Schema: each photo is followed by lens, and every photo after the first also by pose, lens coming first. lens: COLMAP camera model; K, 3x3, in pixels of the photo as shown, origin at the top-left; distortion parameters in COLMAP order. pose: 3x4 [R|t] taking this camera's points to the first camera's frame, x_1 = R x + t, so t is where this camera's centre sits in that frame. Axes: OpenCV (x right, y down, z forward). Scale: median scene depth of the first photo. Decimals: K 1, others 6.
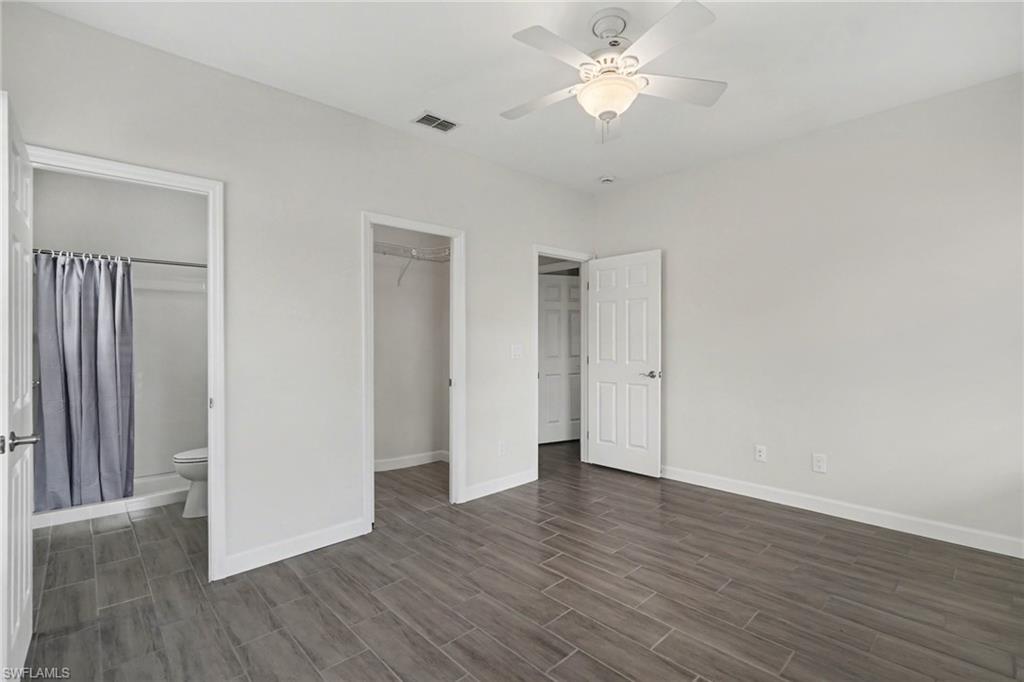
lens RADIAL K [[459.9, 0, 512.0], [0, 459.9, 341.0], [0, 0, 1]] dist [0.000029, 0.000187]
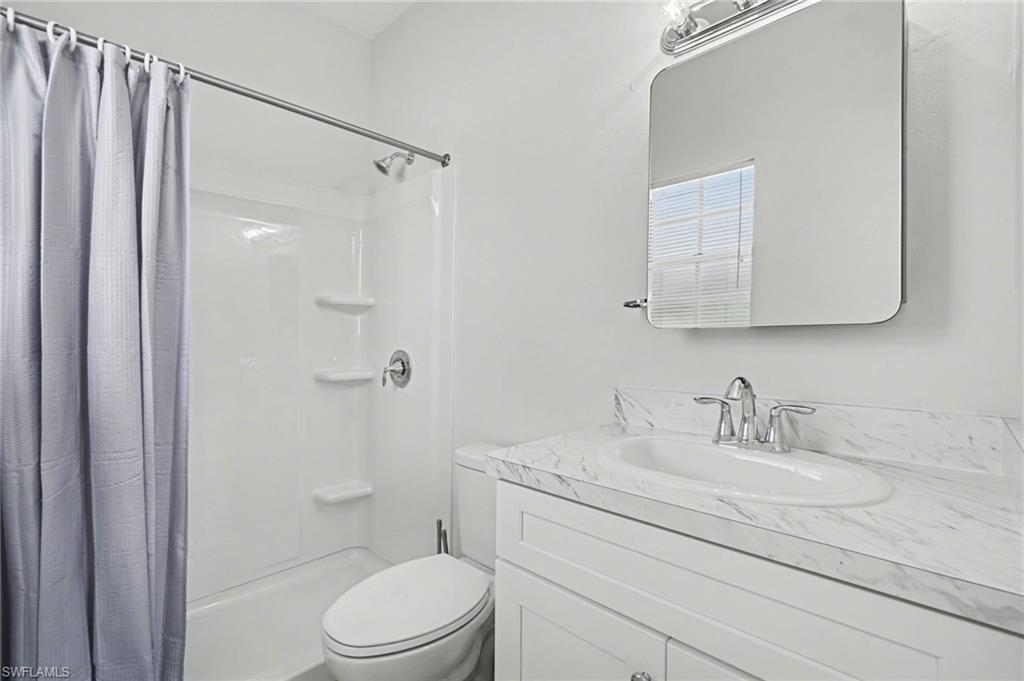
lens RADIAL K [[459.9, 0, 512.0], [0, 459.9, 340.5], [0, 0, 1]] dist [0.000029, 0.000187]
pose [[0.999864, 0.004188, 0.015955, -0.595482], [-0.004115, 0.999981, -0.004639, 0.035552], [-0.015974, 0.004573, 0.999862, 0.655748]]
